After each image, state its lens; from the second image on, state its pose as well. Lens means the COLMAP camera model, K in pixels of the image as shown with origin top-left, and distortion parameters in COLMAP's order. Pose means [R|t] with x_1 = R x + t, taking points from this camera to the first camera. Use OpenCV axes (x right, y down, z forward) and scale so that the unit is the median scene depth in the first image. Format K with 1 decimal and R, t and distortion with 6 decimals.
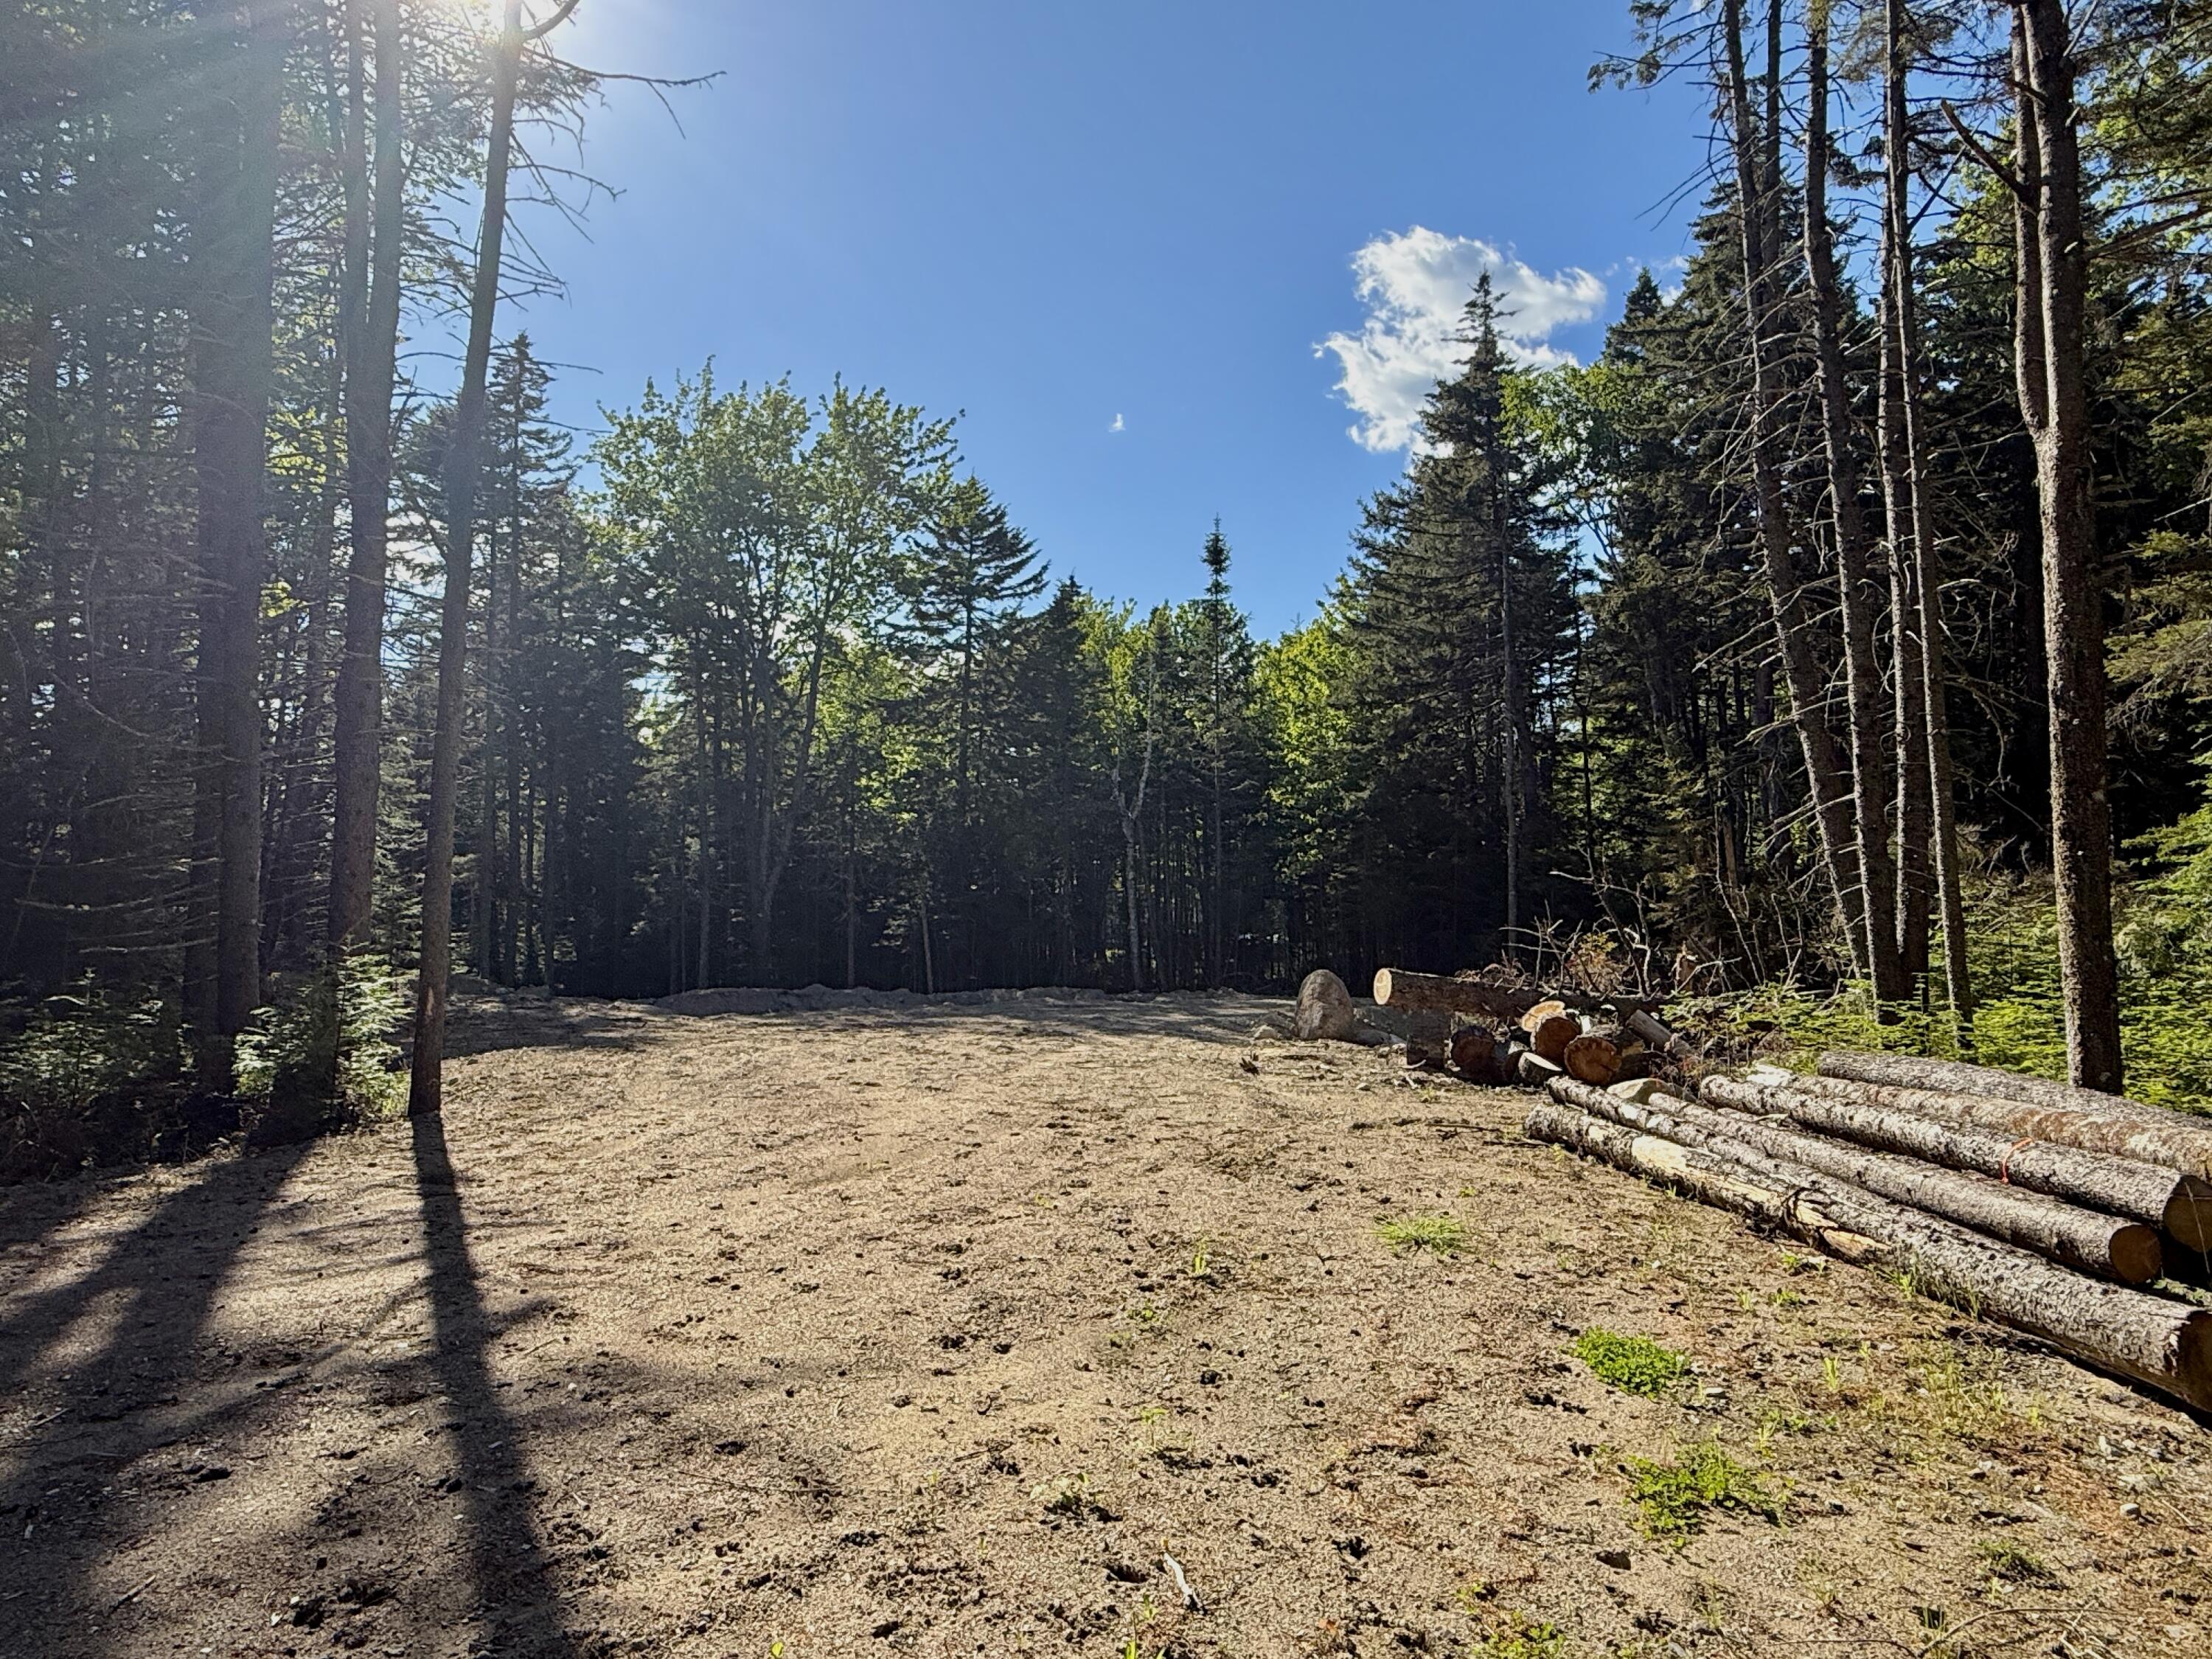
lens RADIAL K [[1338.5, 0, 1106.0], [0, 1338.5, 829.5], [0, 0, 1]] dist [-0.003508, 0.015100]
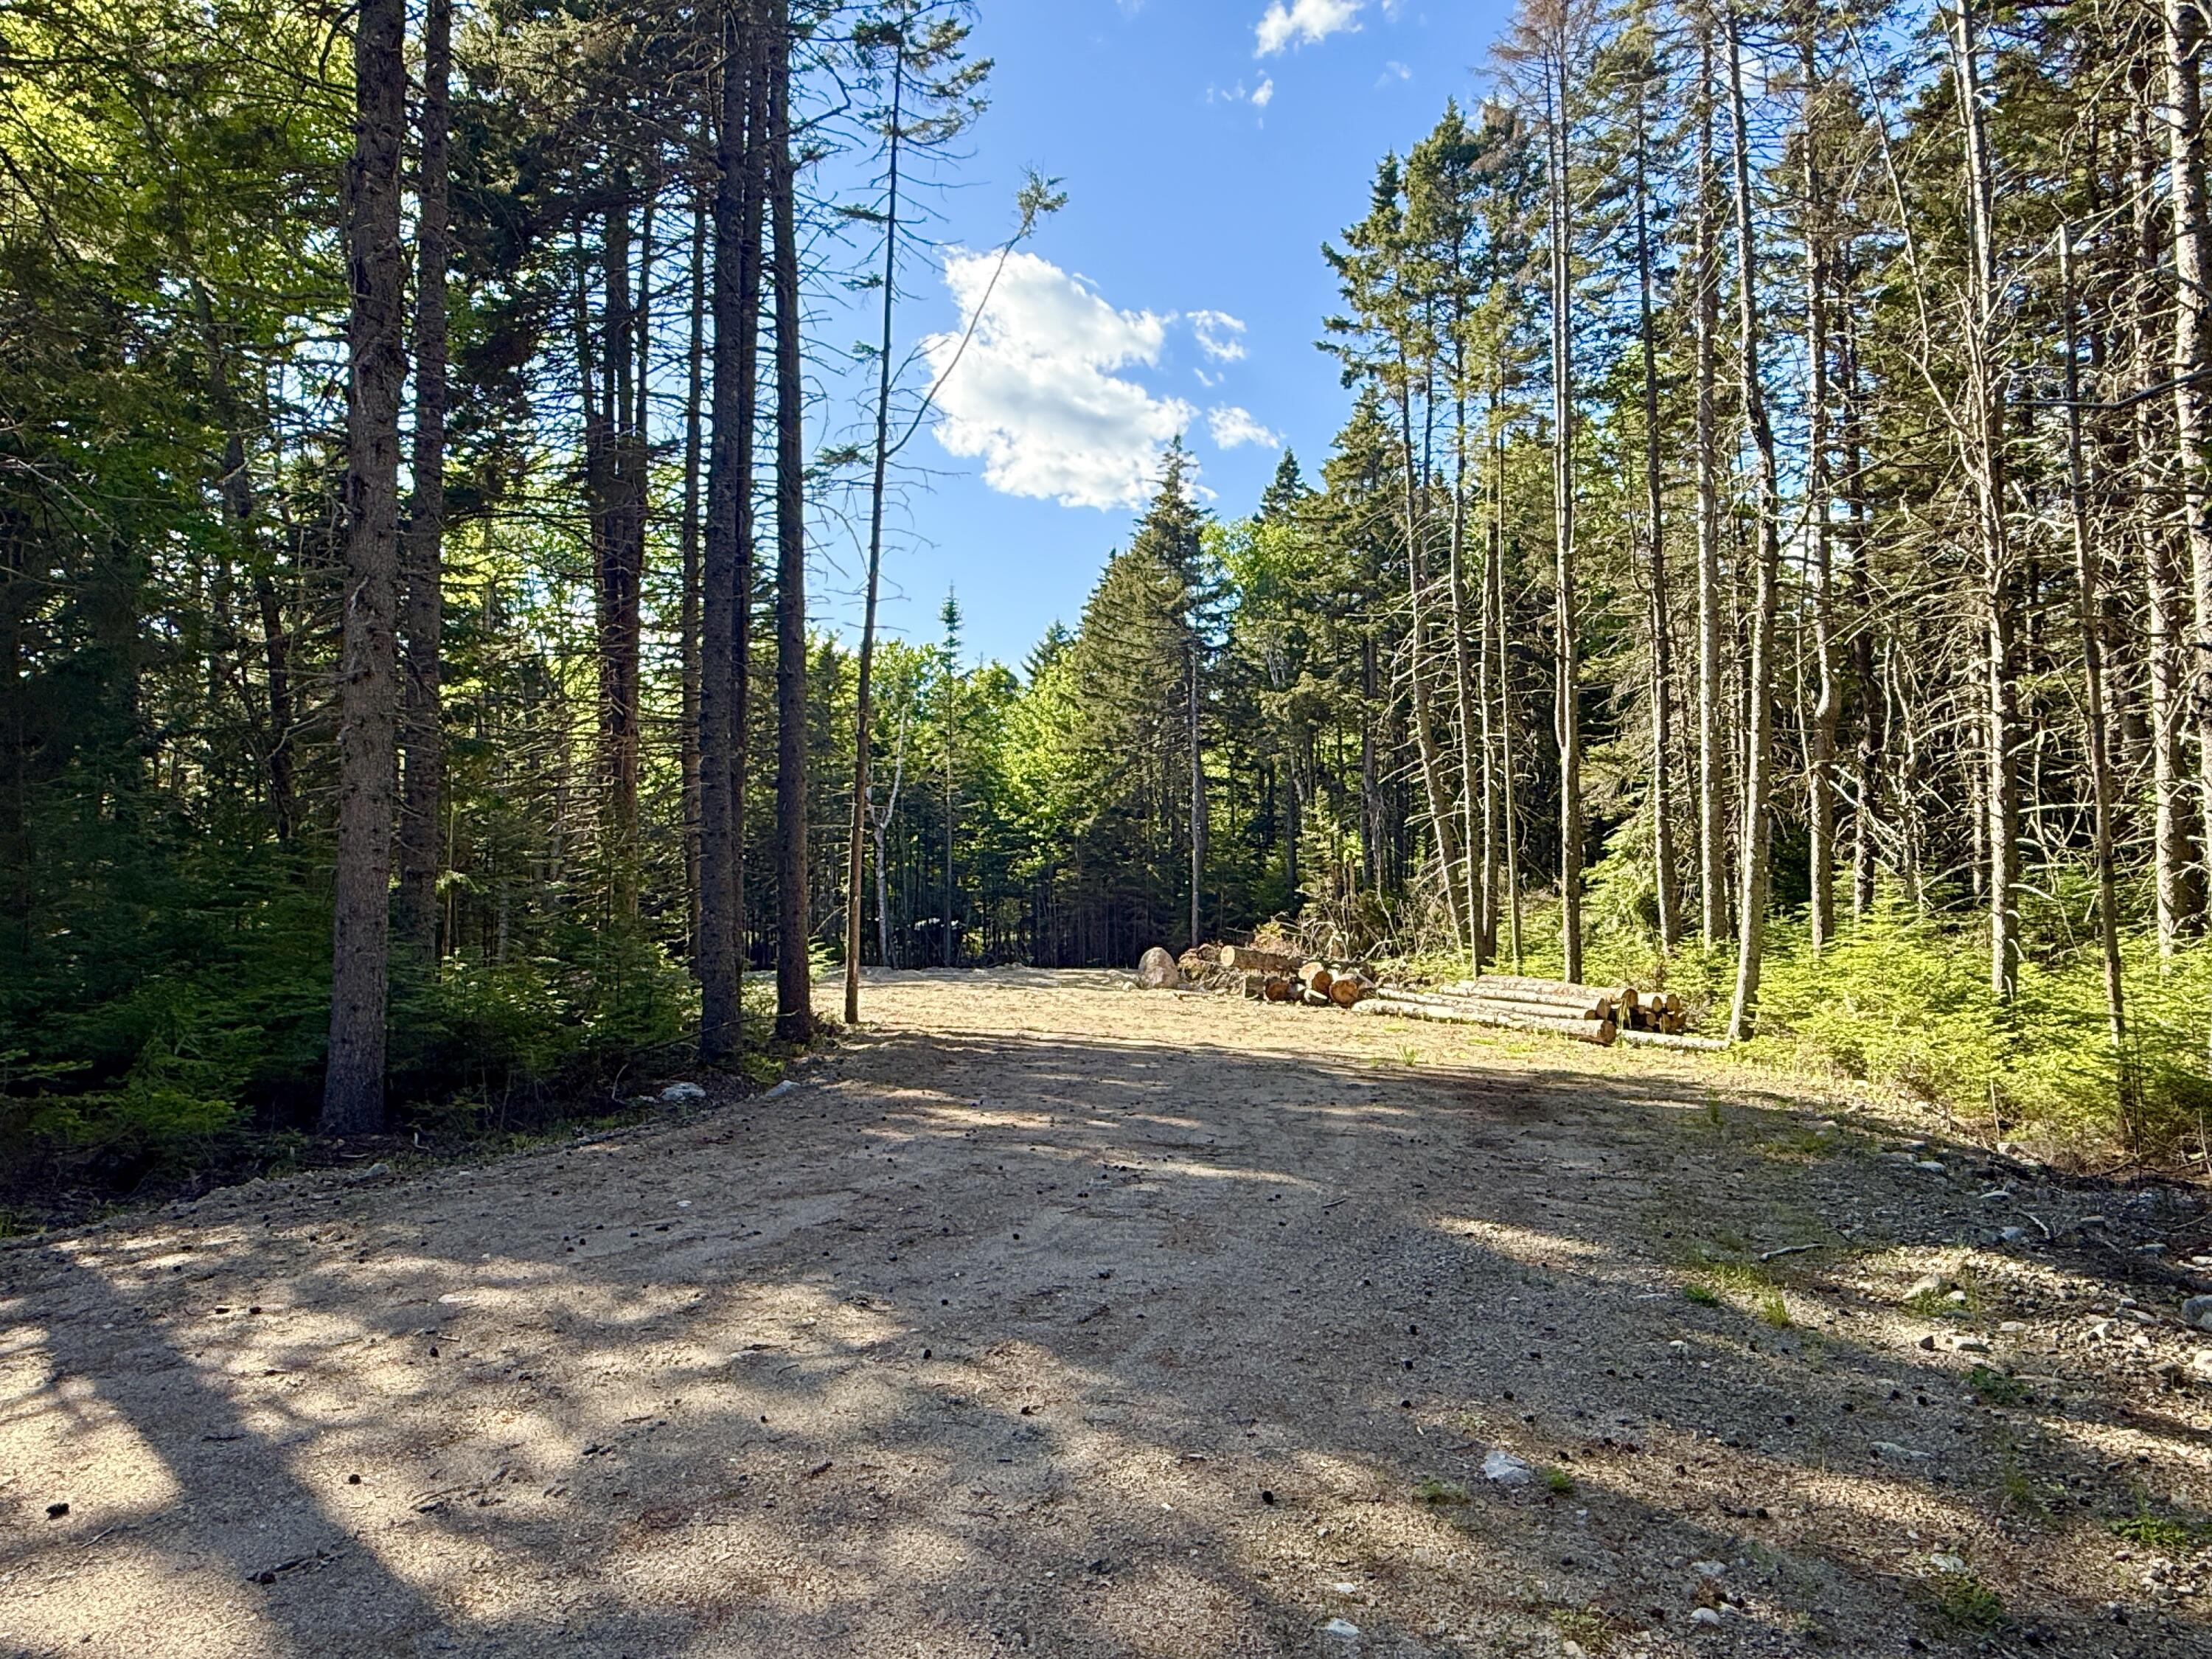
lens RADIAL K [[1338.5, 0, 1106.0], [0, 1338.5, 829.5], [0, 0, 1]] dist [-0.003508, 0.015100]
pose [[0.946315, 0.017437, 0.322775, -0.189453], [-0.021141, 0.999745, 0.007974, -0.022736], [-0.322554, -0.014370, 0.946442, -0.229725]]
